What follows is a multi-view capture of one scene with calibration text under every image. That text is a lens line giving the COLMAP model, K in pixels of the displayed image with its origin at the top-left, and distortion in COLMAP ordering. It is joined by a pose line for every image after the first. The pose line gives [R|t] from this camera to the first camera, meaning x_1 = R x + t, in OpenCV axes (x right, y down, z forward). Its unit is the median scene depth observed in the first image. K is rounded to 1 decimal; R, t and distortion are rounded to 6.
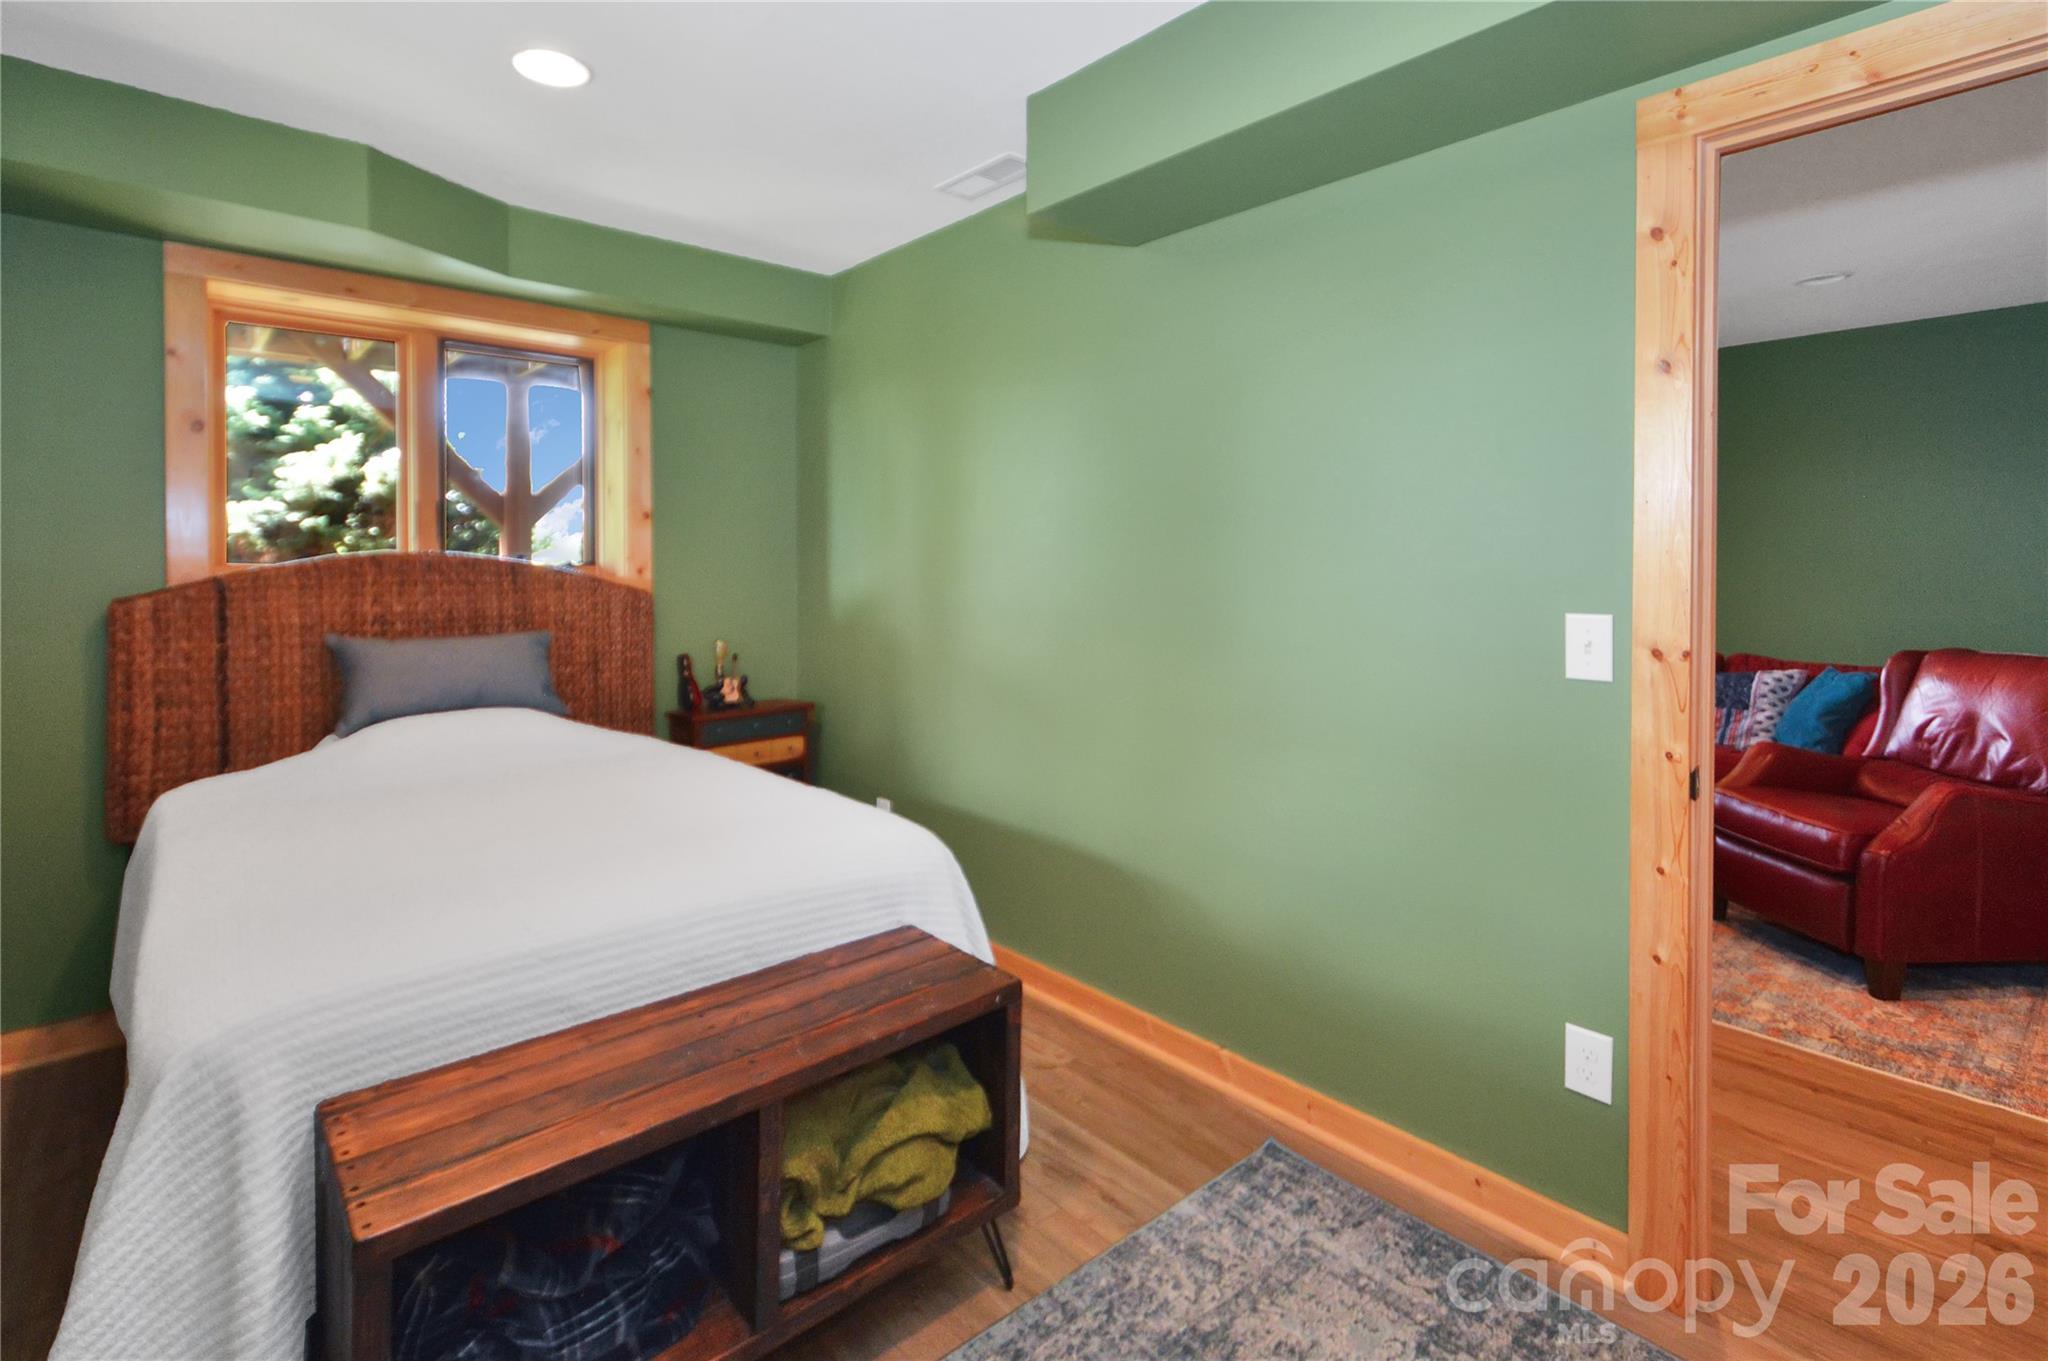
lens RADIAL K [[939.4, 0, 1013.0], [0, 939.4, 675.5], [0, 0, 1]] dist [0.002786, 0.000411]
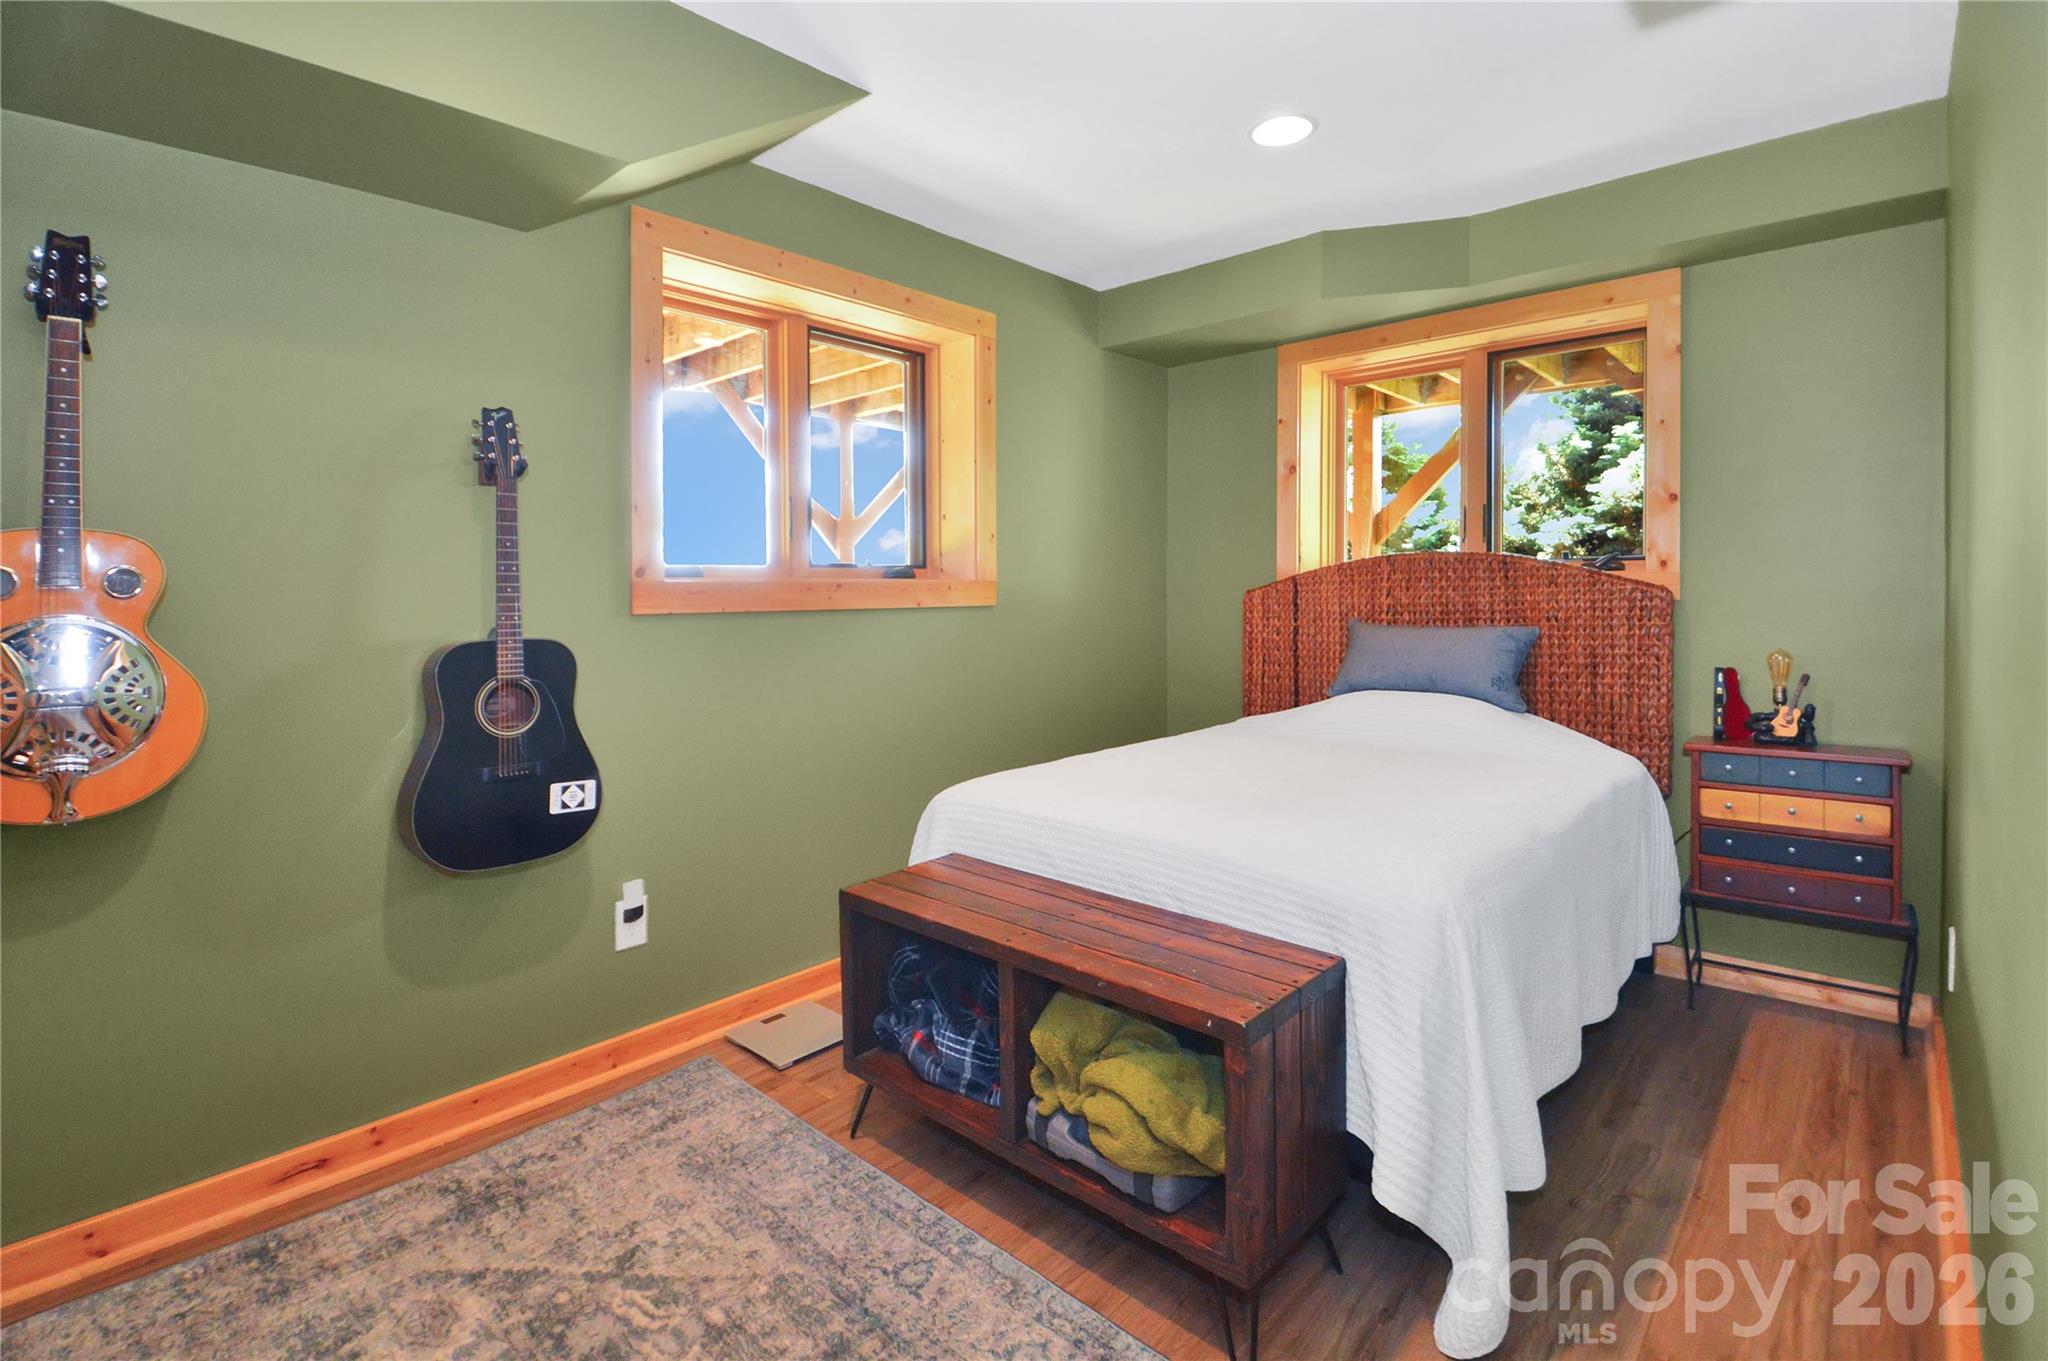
lens RADIAL K [[939.4, 0, 1013.0], [0, 939.4, 675.5], [0, 0, 1]] dist [0.002786, 0.000411]
pose [[0.108407, 0.086477, -0.990338, 0.503242], [-0.106264, 0.991509, 0.074947, -0.016081], [0.988411, 0.097113, 0.116676, 0.422474]]
